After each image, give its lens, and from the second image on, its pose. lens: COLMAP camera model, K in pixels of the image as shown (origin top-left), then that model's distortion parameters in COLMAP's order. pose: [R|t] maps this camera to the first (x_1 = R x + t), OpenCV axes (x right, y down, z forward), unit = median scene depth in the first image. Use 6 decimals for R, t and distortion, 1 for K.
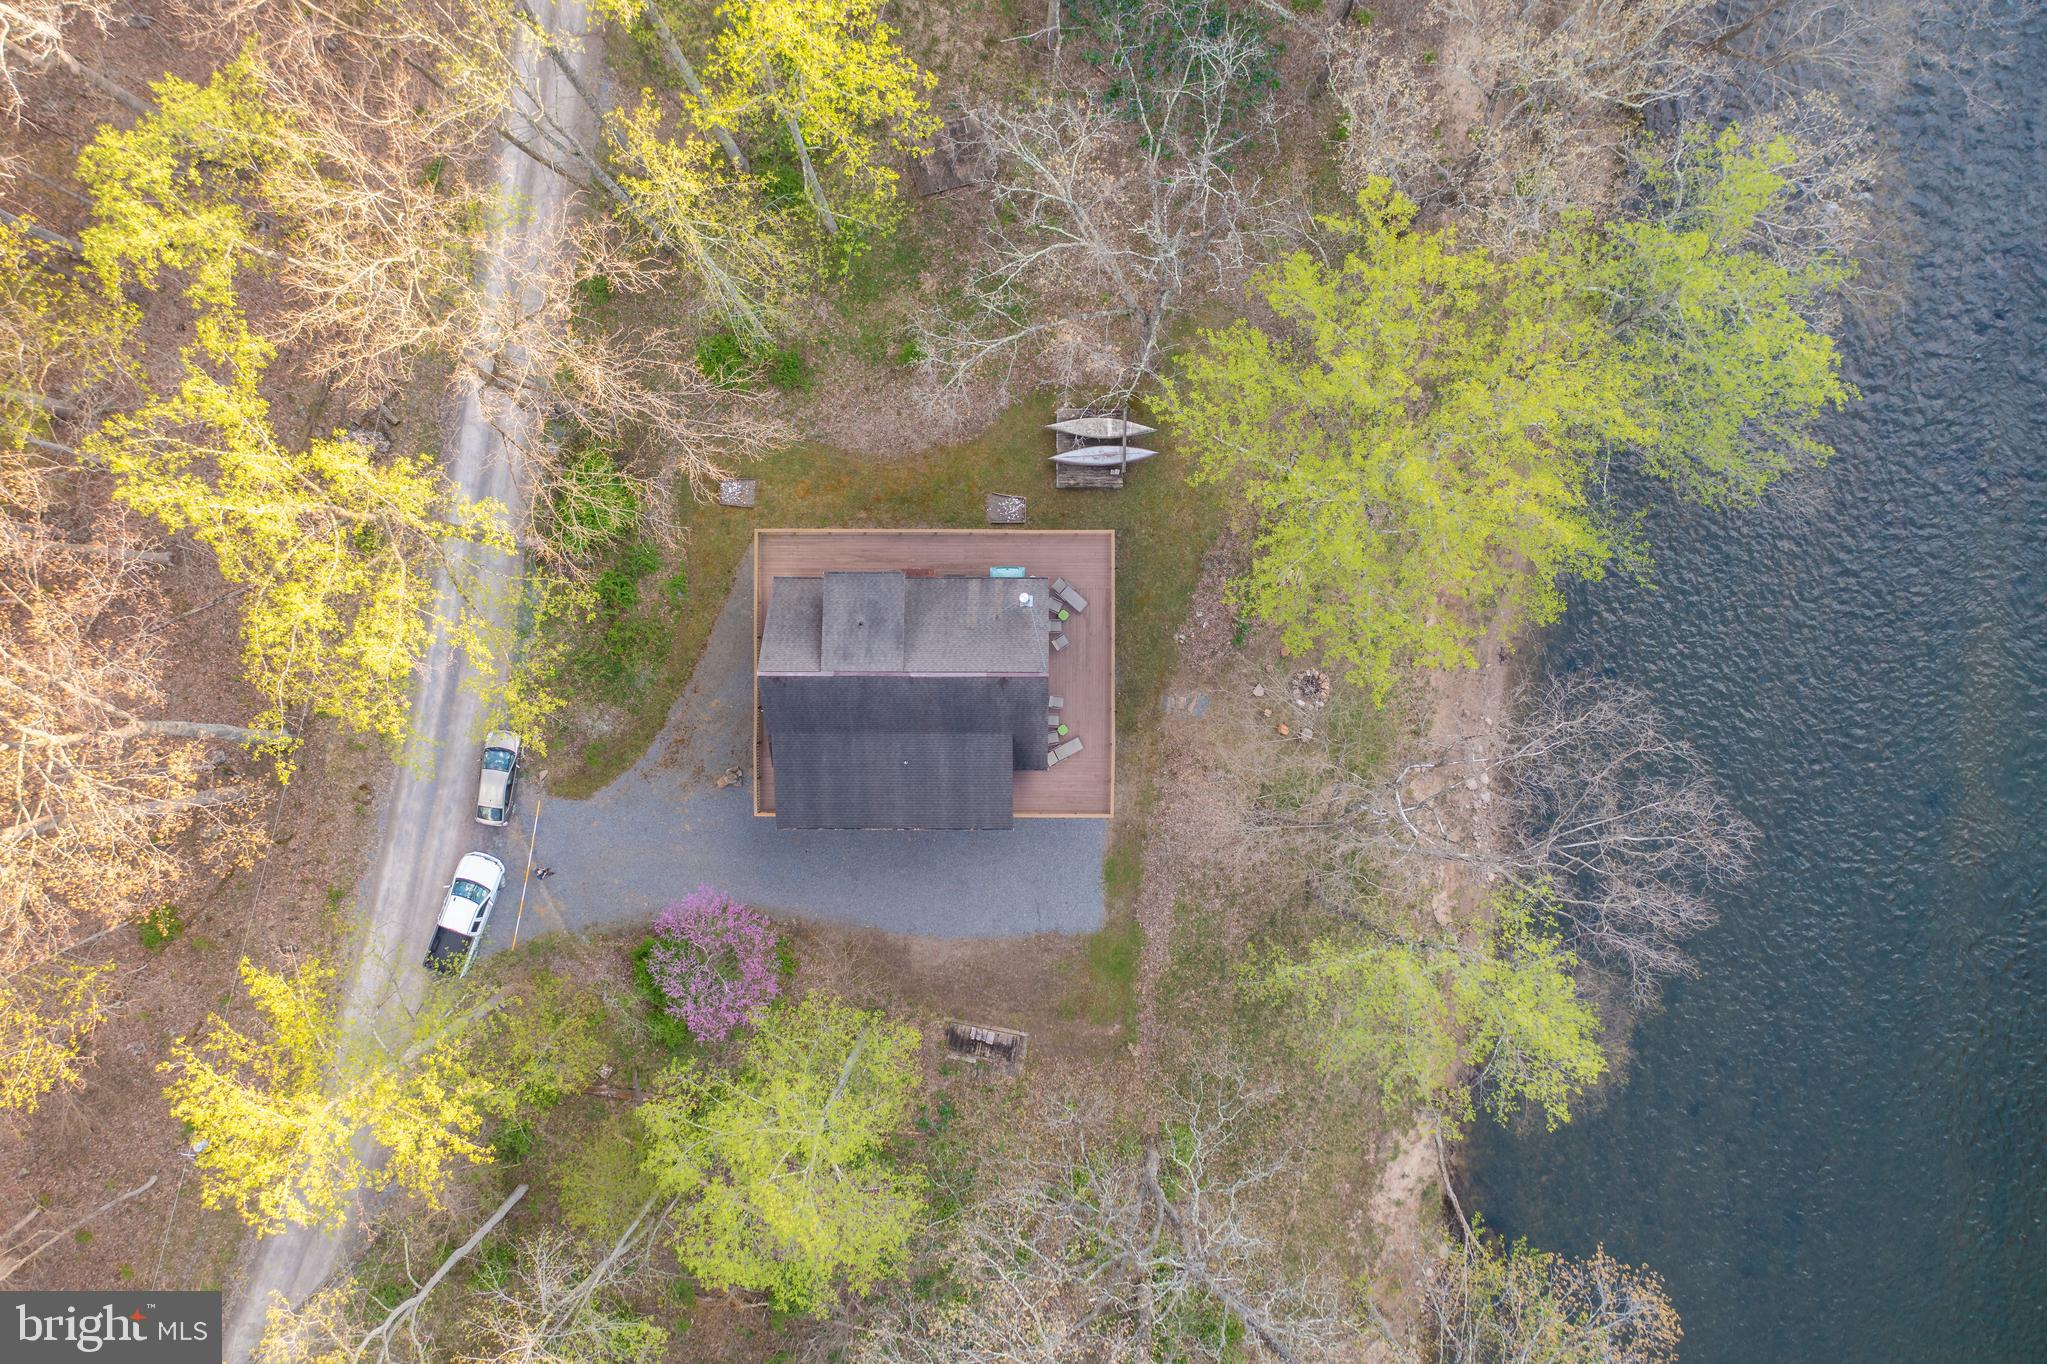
lens RADIAL K [[1704.1, 0, 1021.7], [0, 1704.1, 684.3], [0, 0, 1]] dist [-0.089772, 0.009362]
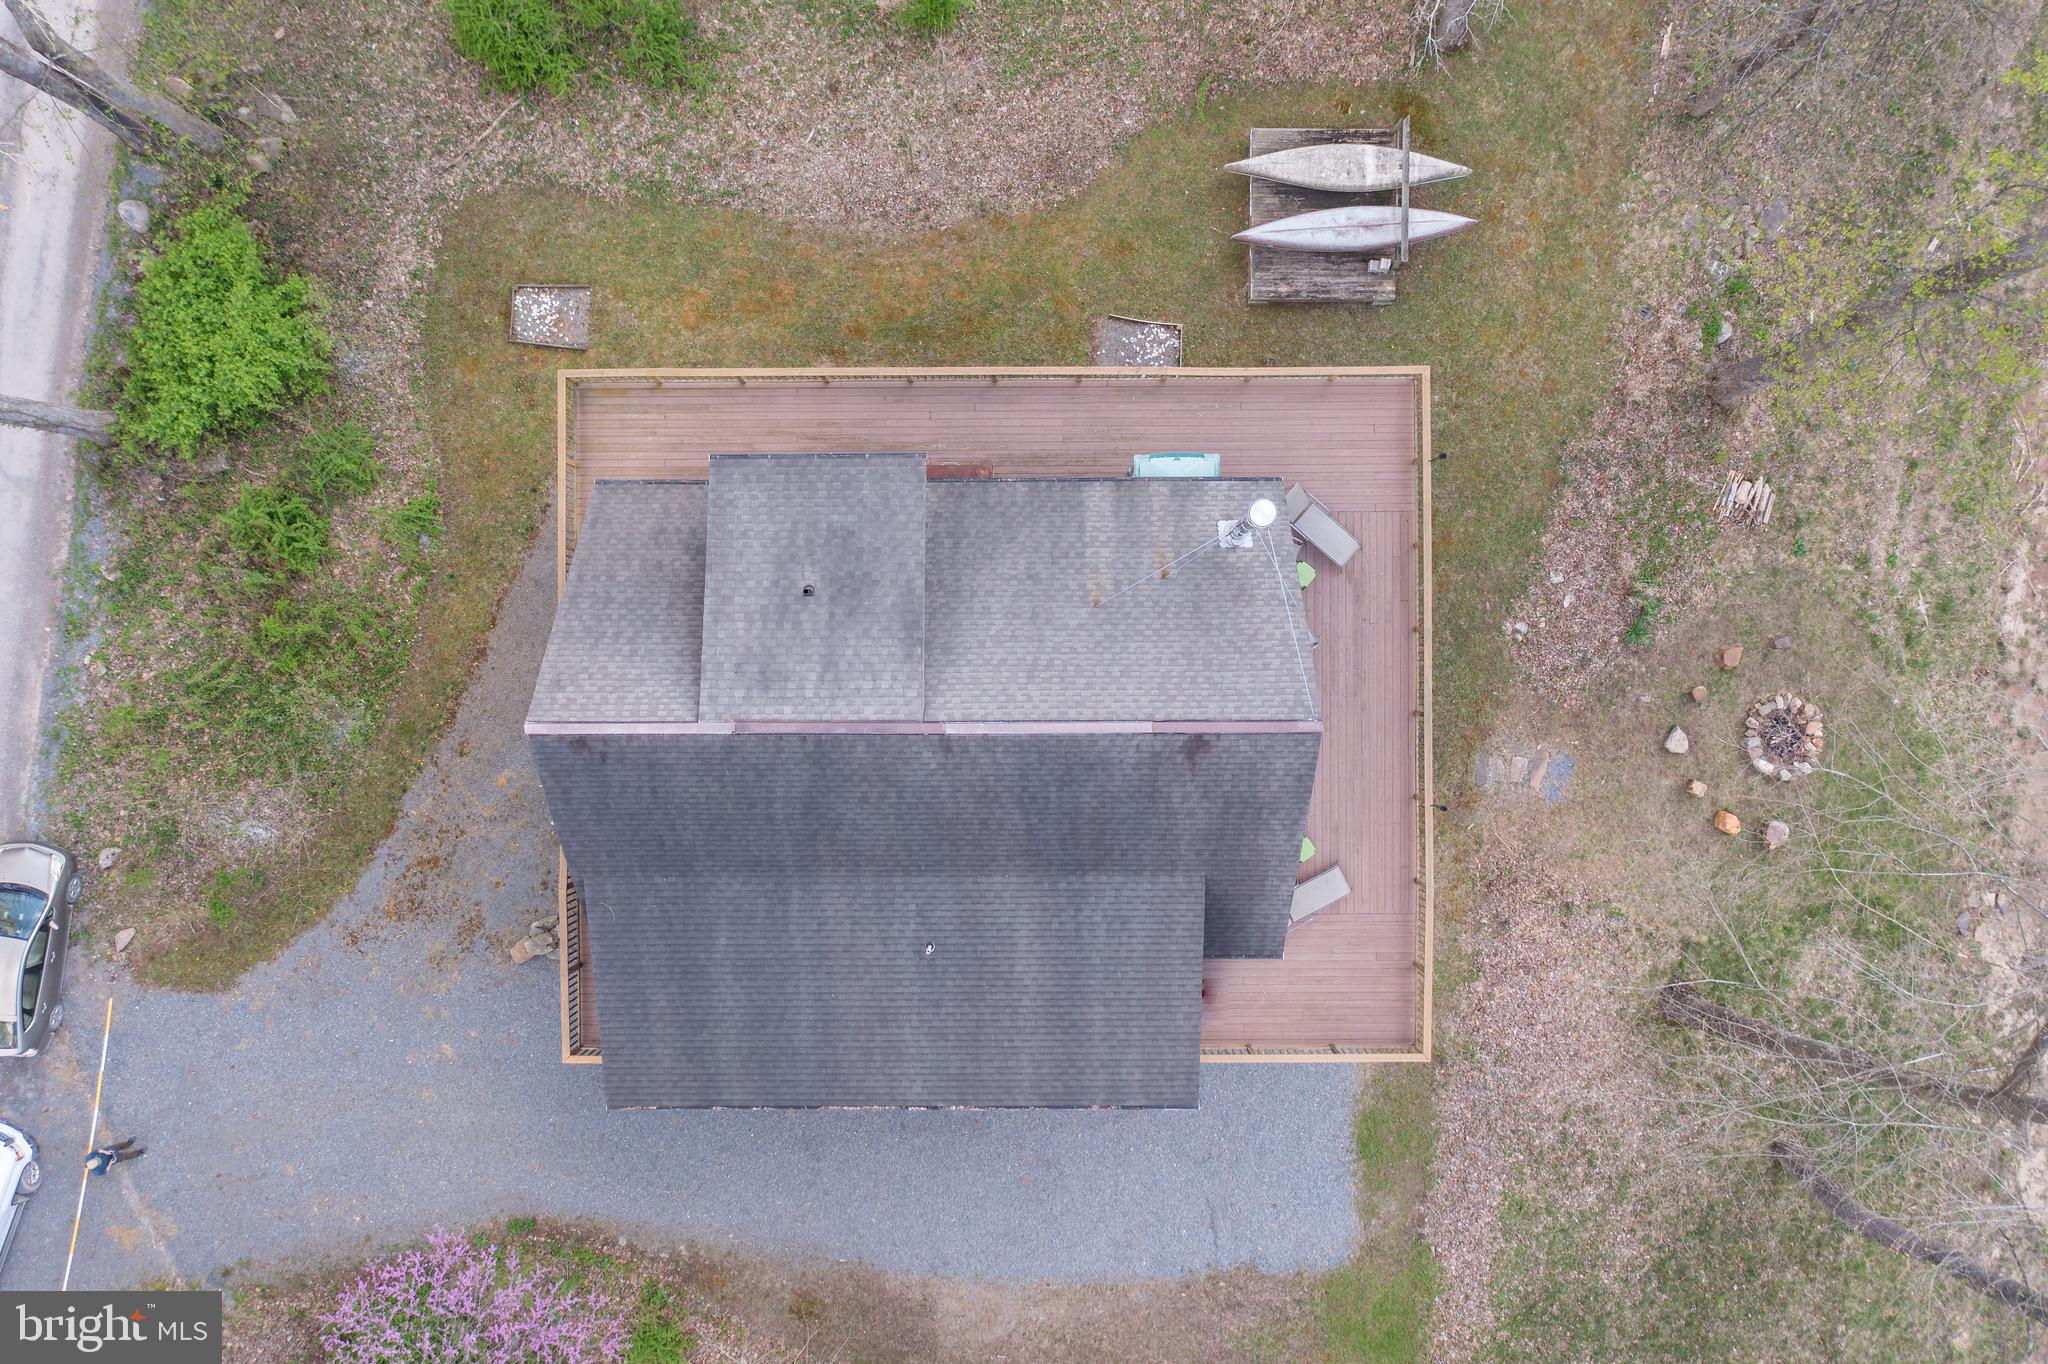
lens RADIAL K [[1704.9, 0, 1022.9], [0, 1704.9, 673.9], [0, 0, 1]] dist [-0.089772, 0.009362]
pose [[0.999970, -0.006390, 0.004395, -0.043624], [0.006425, 0.999949, -0.007832, -0.012614], [-0.004345, 0.007860, 0.999960, 0.552724]]
